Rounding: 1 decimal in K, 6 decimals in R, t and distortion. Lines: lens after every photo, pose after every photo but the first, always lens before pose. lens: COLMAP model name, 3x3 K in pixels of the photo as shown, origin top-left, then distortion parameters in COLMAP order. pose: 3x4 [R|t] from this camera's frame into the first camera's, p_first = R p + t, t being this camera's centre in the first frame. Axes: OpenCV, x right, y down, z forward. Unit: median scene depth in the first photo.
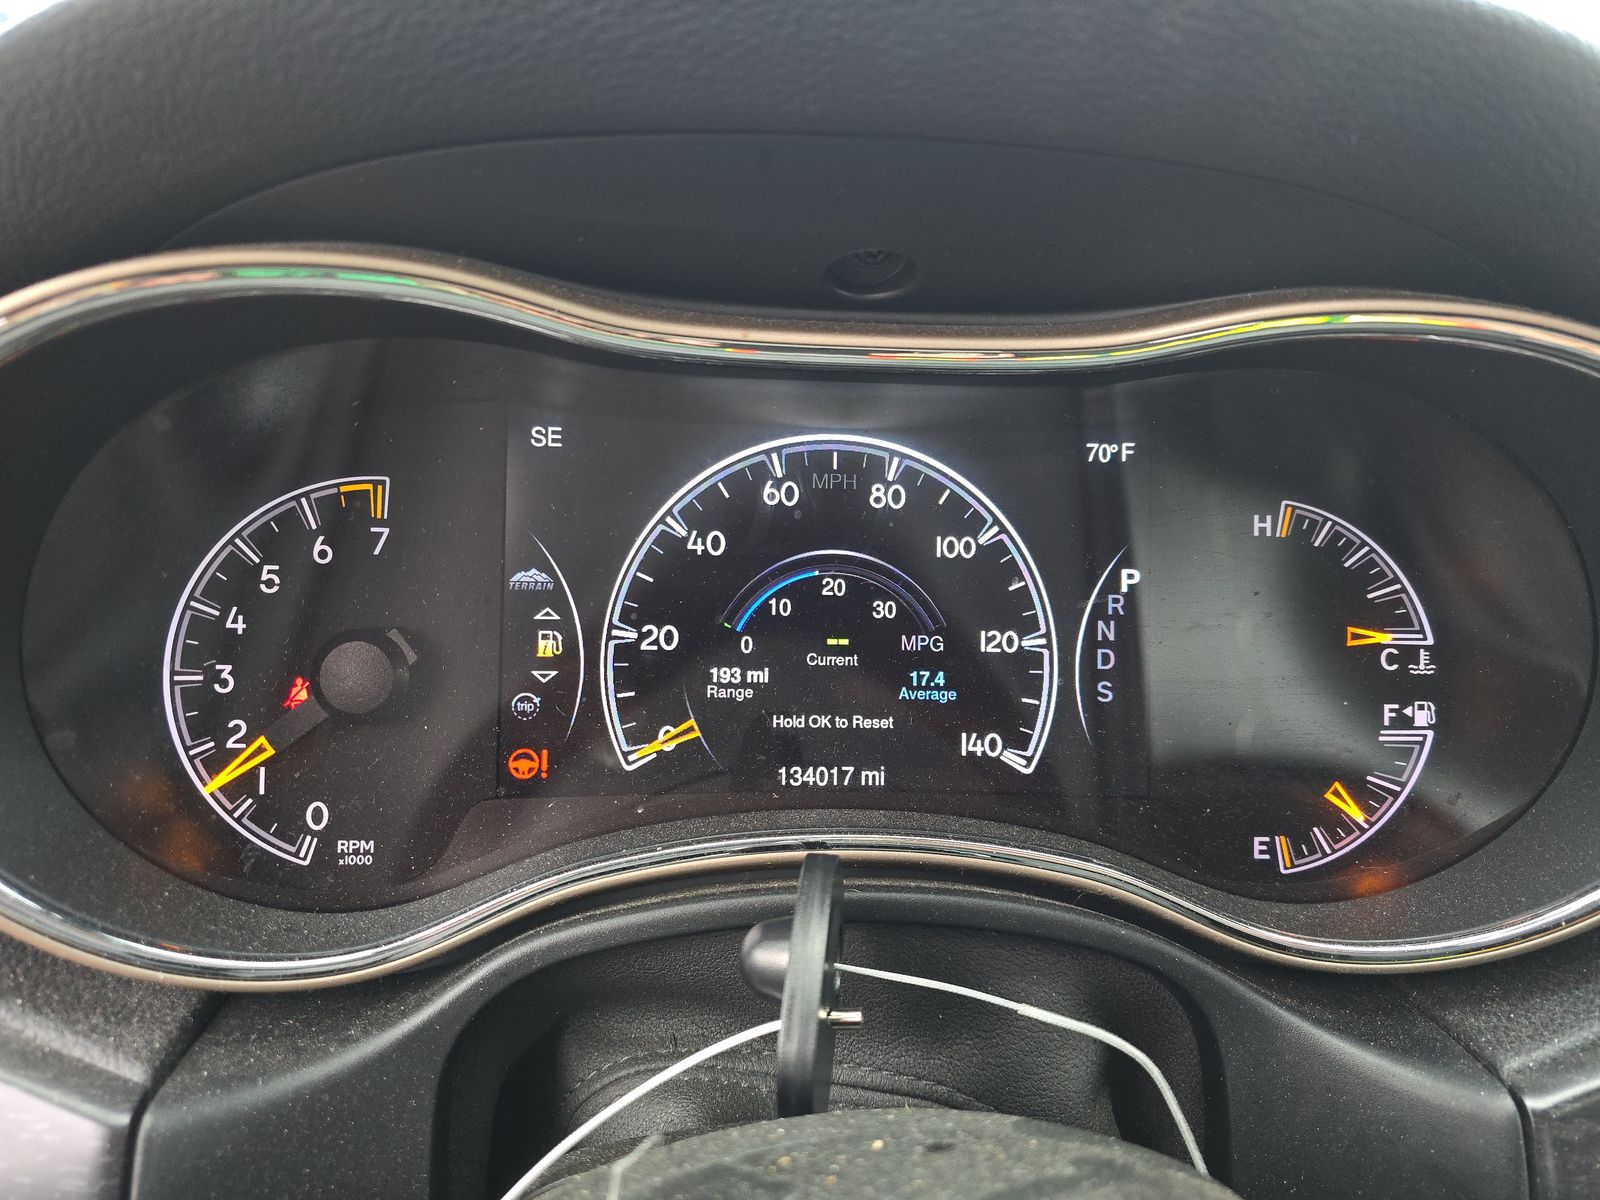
lens RADIAL K [[1089.5, 0, 824.9], [0, 1089.5, 600.7], [0, 0, 1]] dist [0.078092, -0.203644]
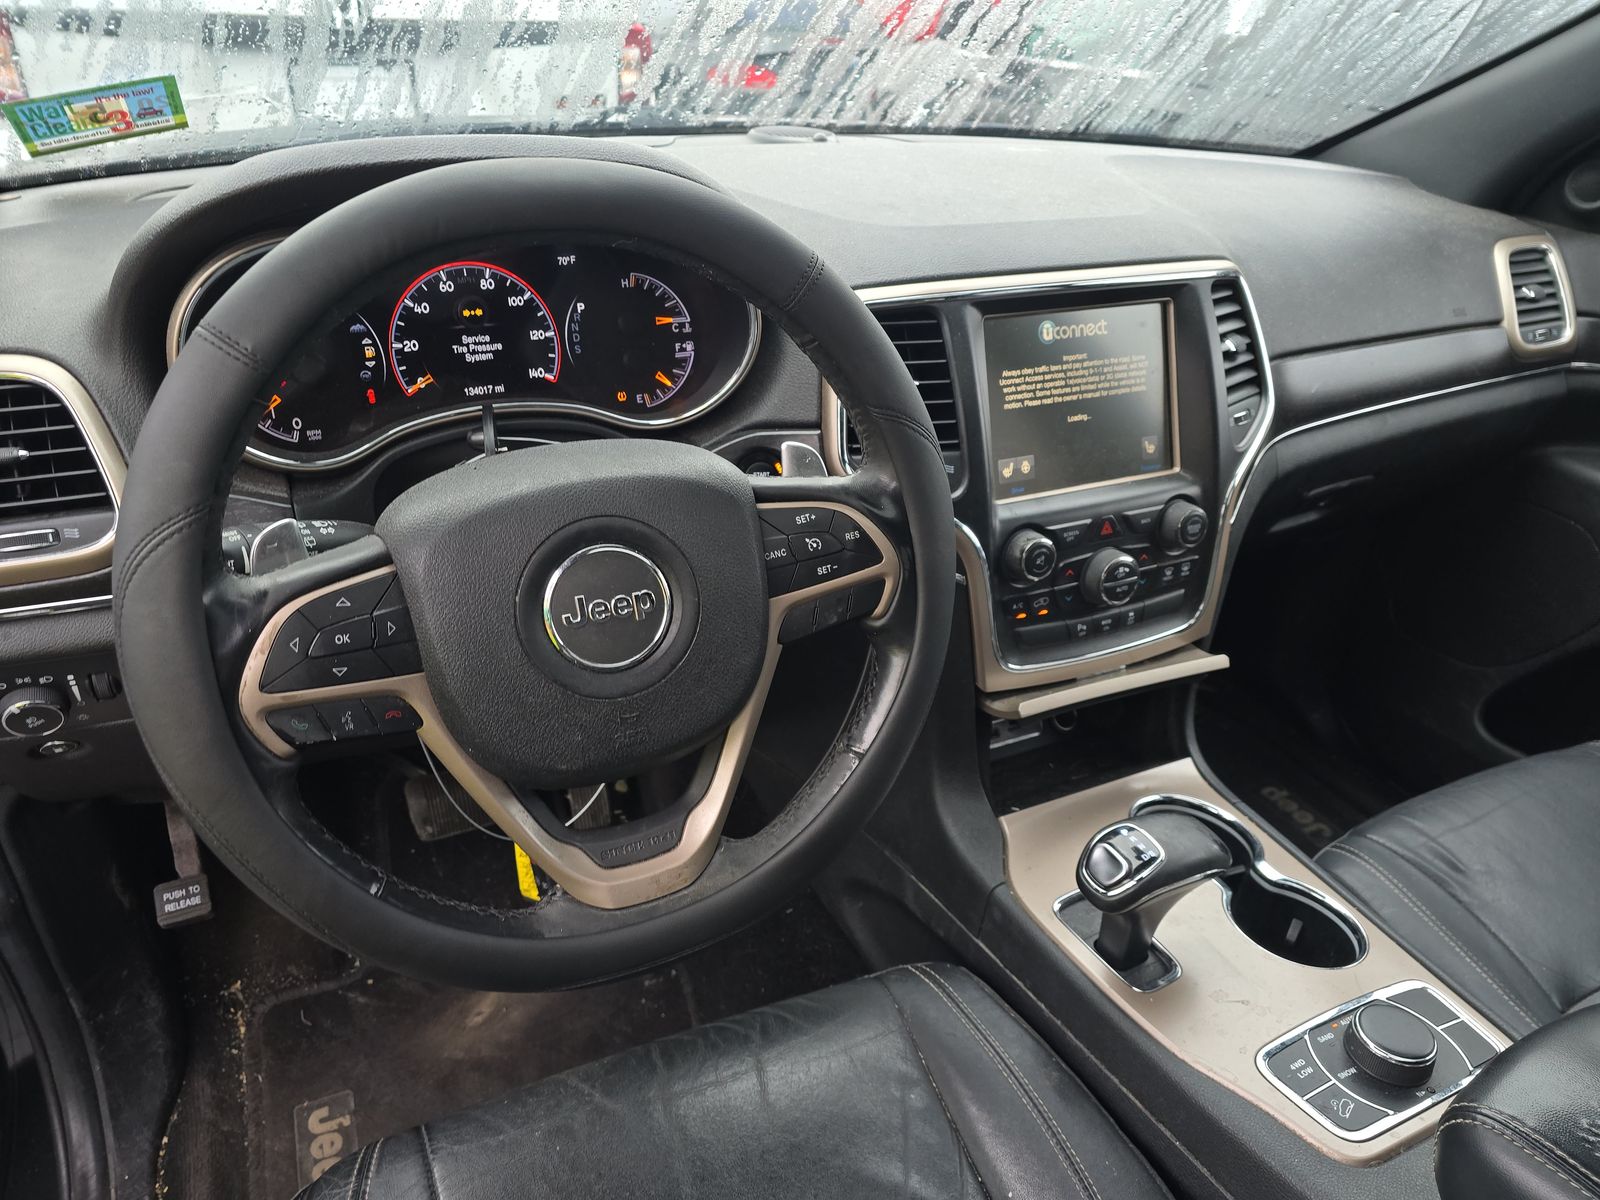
lens RADIAL K [[1087.9, 0, 805.1], [0, 1087.9, 607.7], [0, 0, 1]] dist [0.044295, -0.070702]
pose [[0.937677, -0.176884, 0.299122, -0.159834], [0.088050, 0.953606, 0.287893, -0.042008], [-0.336168, -0.243613, 0.909749, -1.970411]]
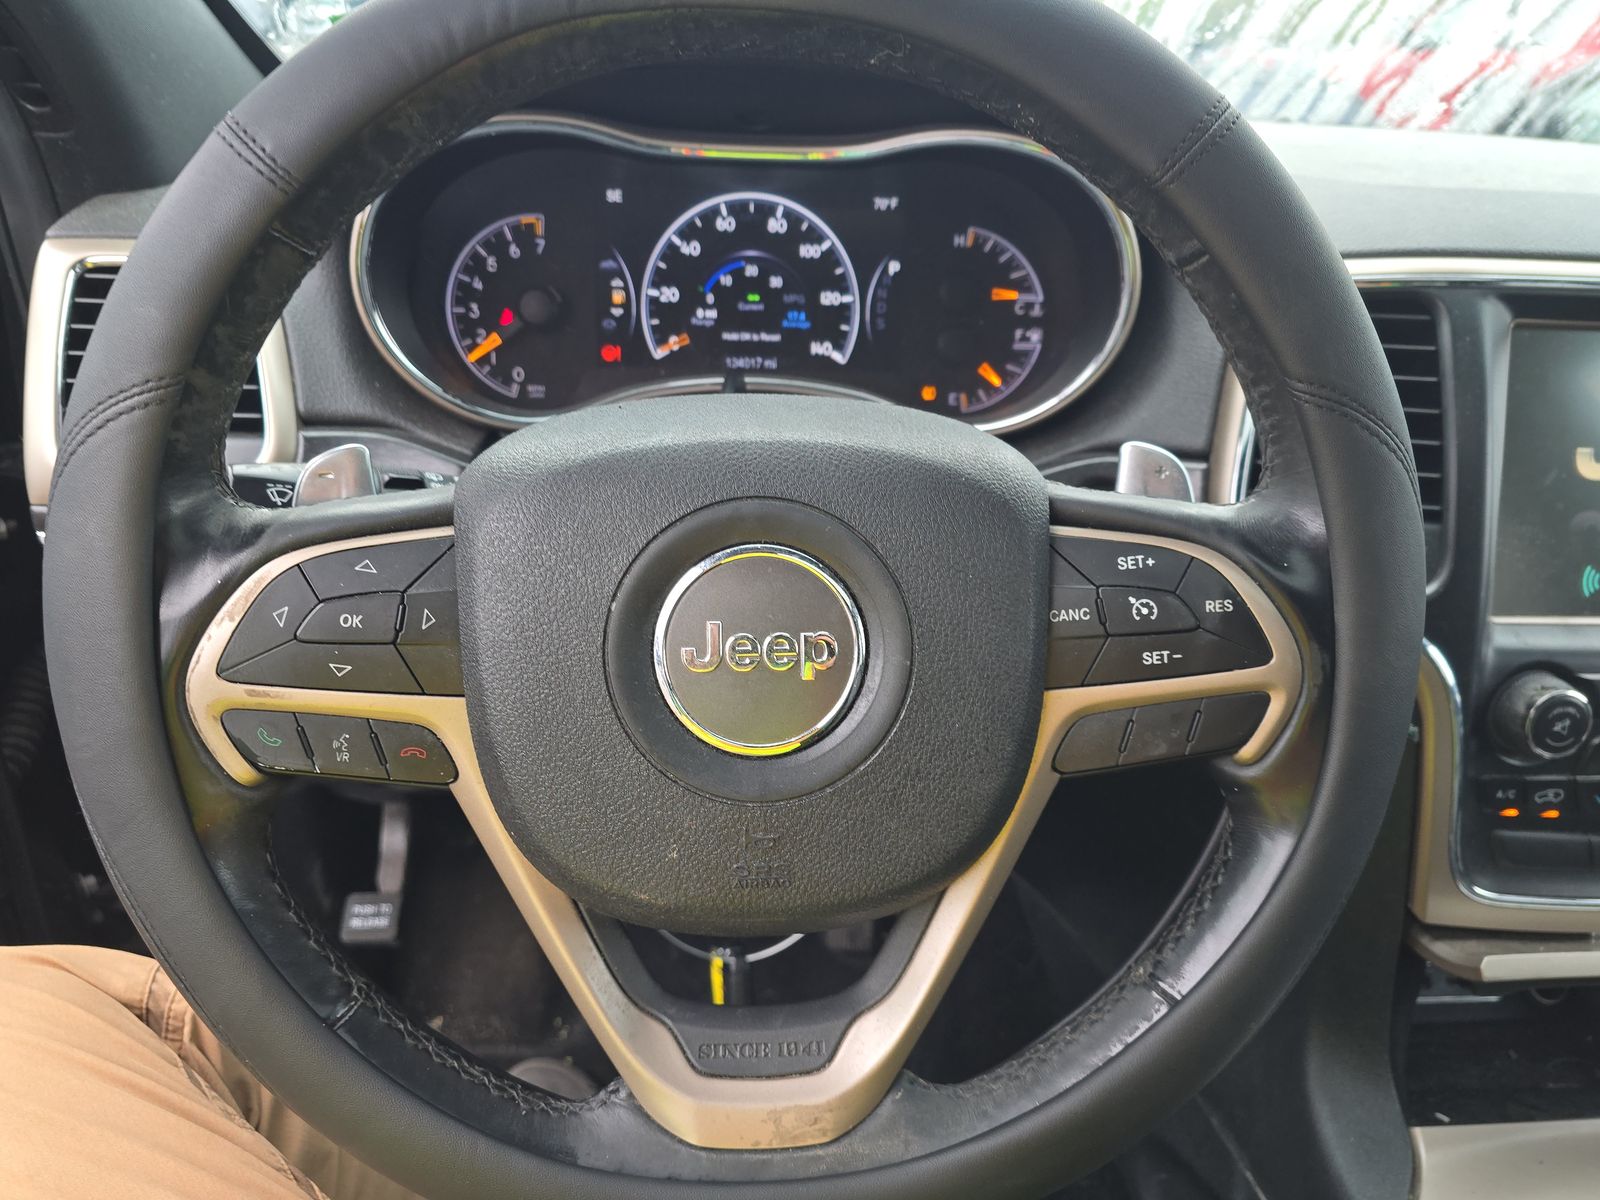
lens RADIAL K [[1087.9, 0, 805.1], [0, 1087.9, 607.7], [0, 0, 1]] dist [0.044295, -0.070702]
pose [[0.999359, 0.009501, -0.034506, 0.191149], [-0.002920, 0.982549, 0.185982, 0.235192], [0.035671, -0.185763, 0.981947, -1.189288]]
